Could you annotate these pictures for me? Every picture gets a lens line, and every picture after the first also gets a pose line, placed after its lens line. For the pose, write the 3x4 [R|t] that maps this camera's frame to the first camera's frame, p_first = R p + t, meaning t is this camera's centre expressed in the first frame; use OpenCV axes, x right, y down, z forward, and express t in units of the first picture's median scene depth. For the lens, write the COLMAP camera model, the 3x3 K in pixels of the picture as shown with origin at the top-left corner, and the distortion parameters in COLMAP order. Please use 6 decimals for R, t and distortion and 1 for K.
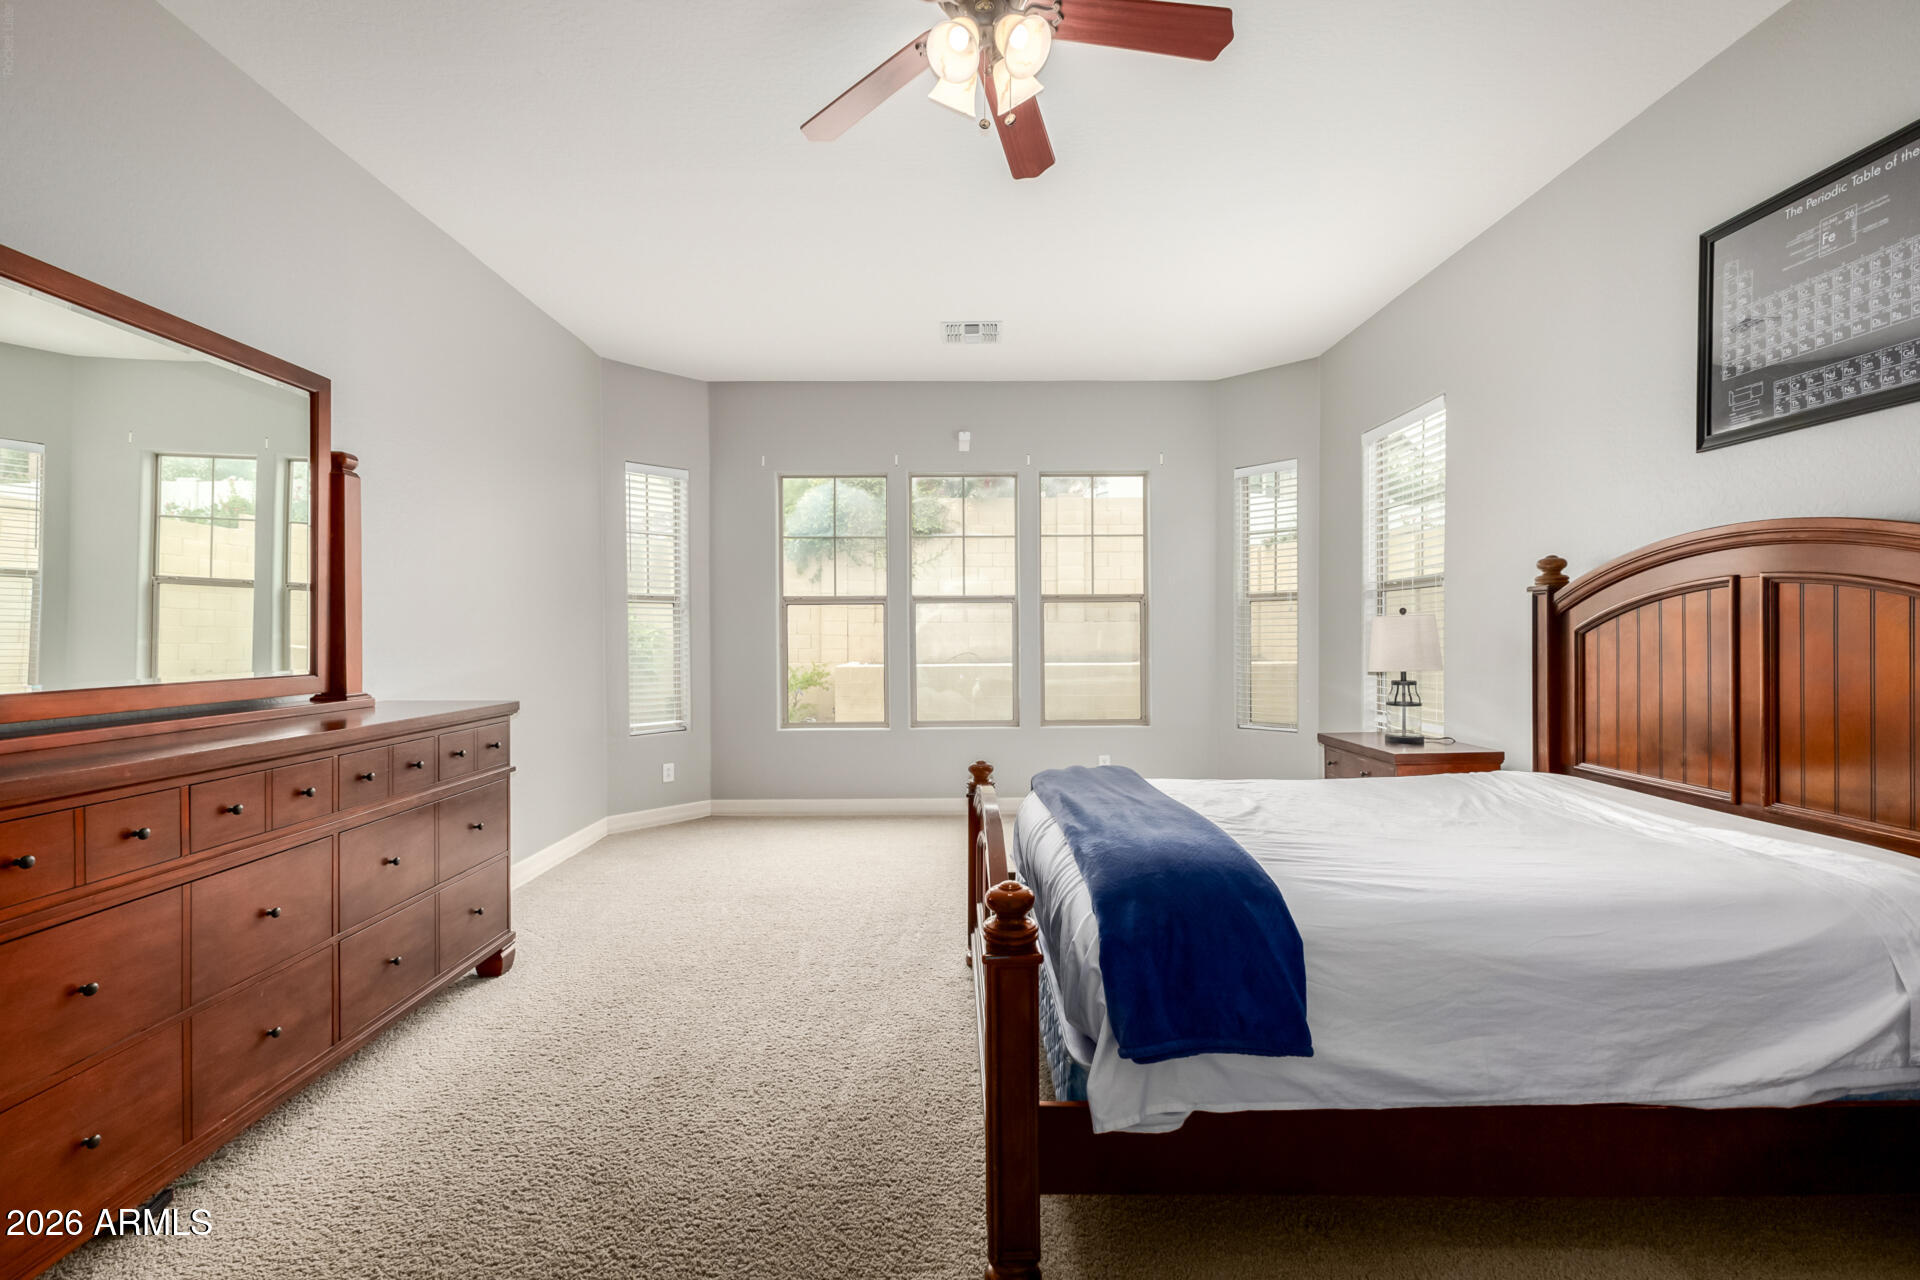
lens RADIAL K [[832.2, 0, 965.6], [0, 832.2, 644.2], [0, 0, 1]] dist [-0.000520, -0.001897]
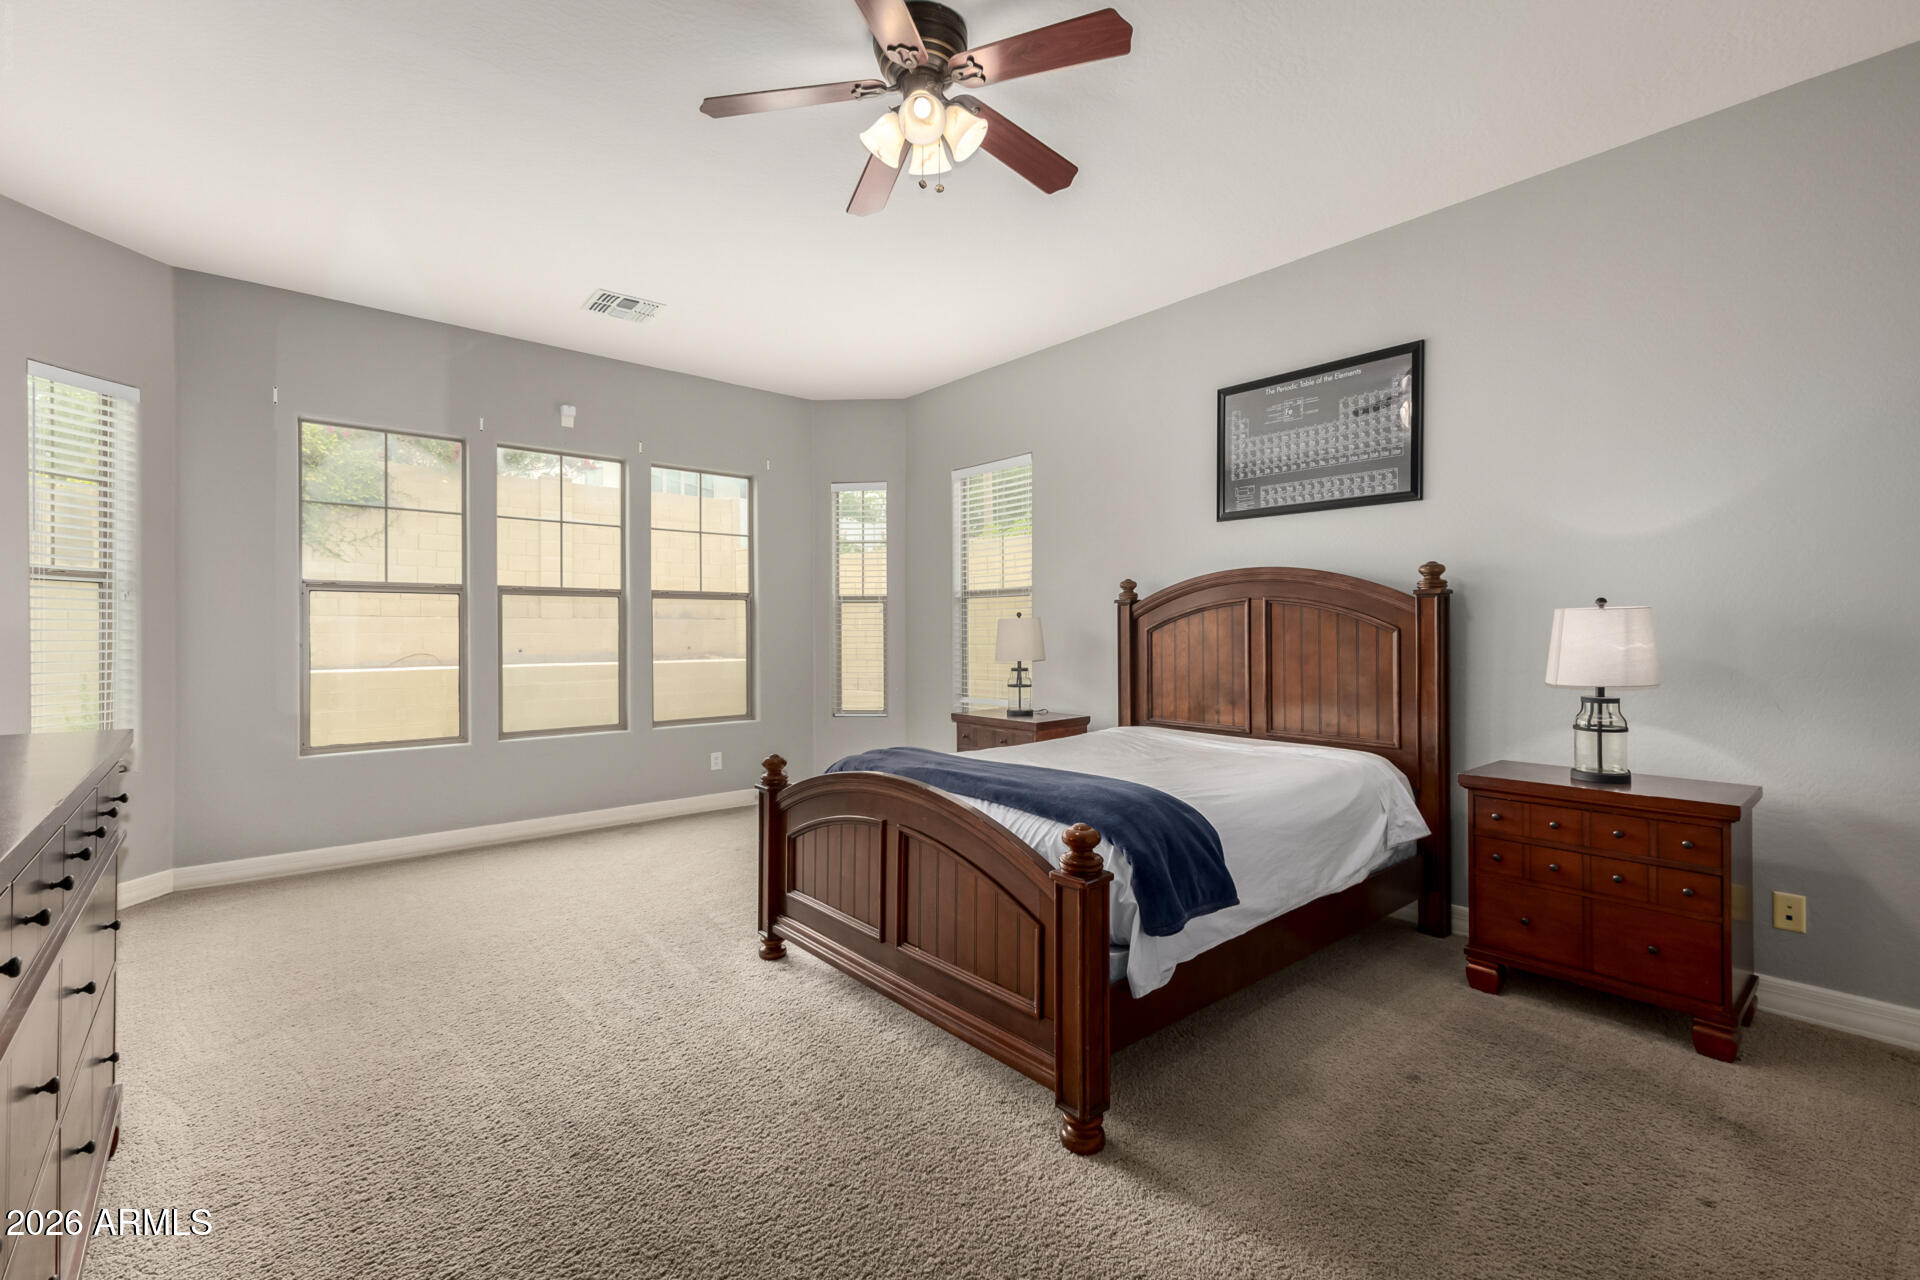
lens RADIAL K [[832.2, 0, 975.0], [0, 832.2, 628.8], [0, 0, 1]] dist [-0.000520, -0.001897]
pose [[0.755187, 0.005938, 0.655482, -0.460424], [0.004373, 0.999891, -0.014095, 0.000763], [-0.655494, 0.013511, 0.755079, 0.066631]]
